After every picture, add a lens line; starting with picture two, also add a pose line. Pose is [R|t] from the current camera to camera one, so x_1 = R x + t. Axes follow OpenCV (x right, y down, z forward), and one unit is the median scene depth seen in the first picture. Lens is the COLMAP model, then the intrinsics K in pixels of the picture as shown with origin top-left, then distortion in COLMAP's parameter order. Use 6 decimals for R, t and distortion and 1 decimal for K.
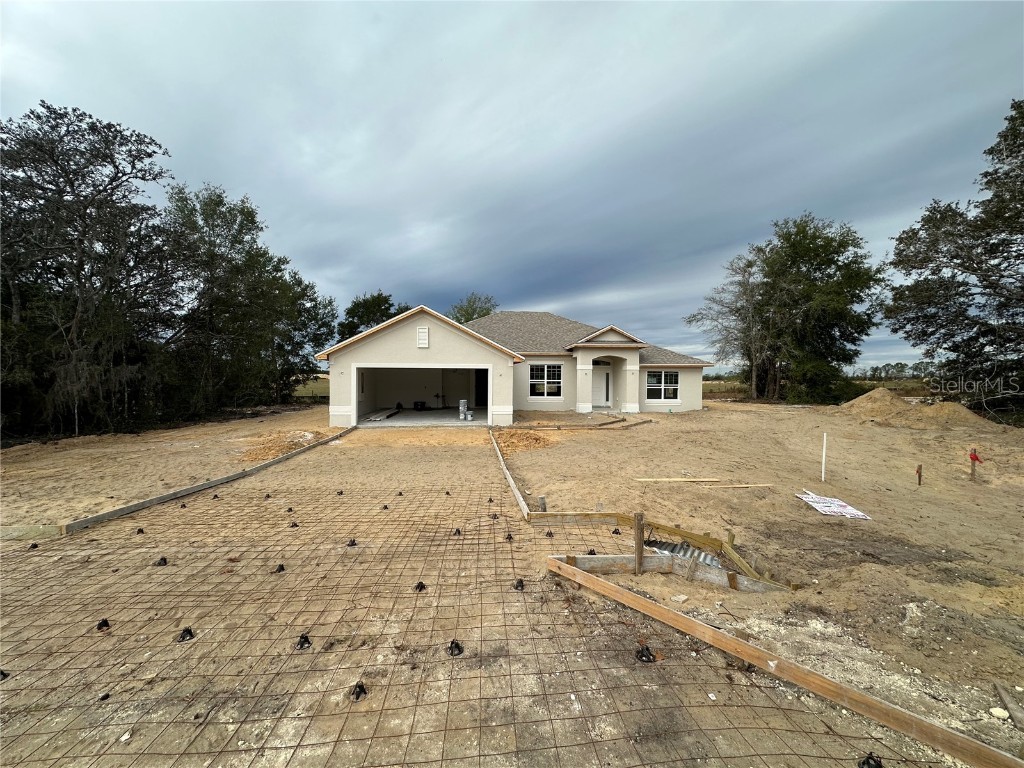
lens RADIAL K [[415.0, 0, 514.5], [0, 415.0, 380.8], [0, 0, 1]] dist [-0.002174, 0.000236]
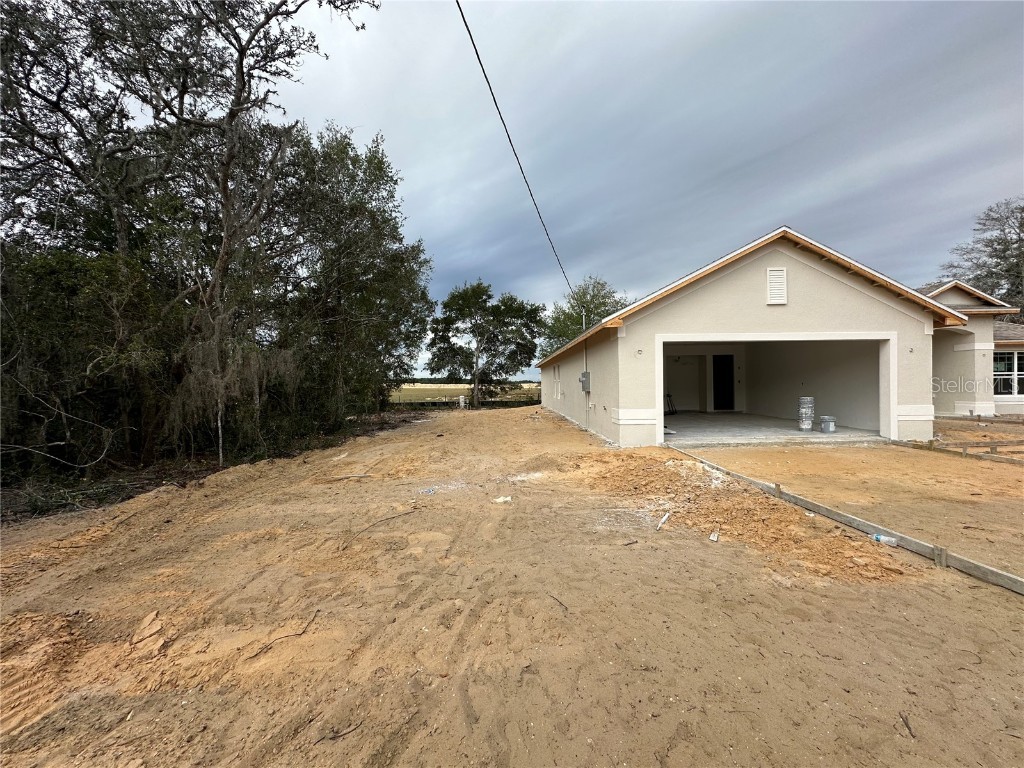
lens RADIAL K [[415.0, 0, 516.2], [0, 415.0, 386.9], [0, 0, 1]] dist [-0.002174, 0.000236]
pose [[0.996086, -0.016792, -0.086779, -0.618085], [0.016948, 0.999856, 0.001067, 0.030559], [0.086749, -0.002534, 0.996227, 0.477431]]
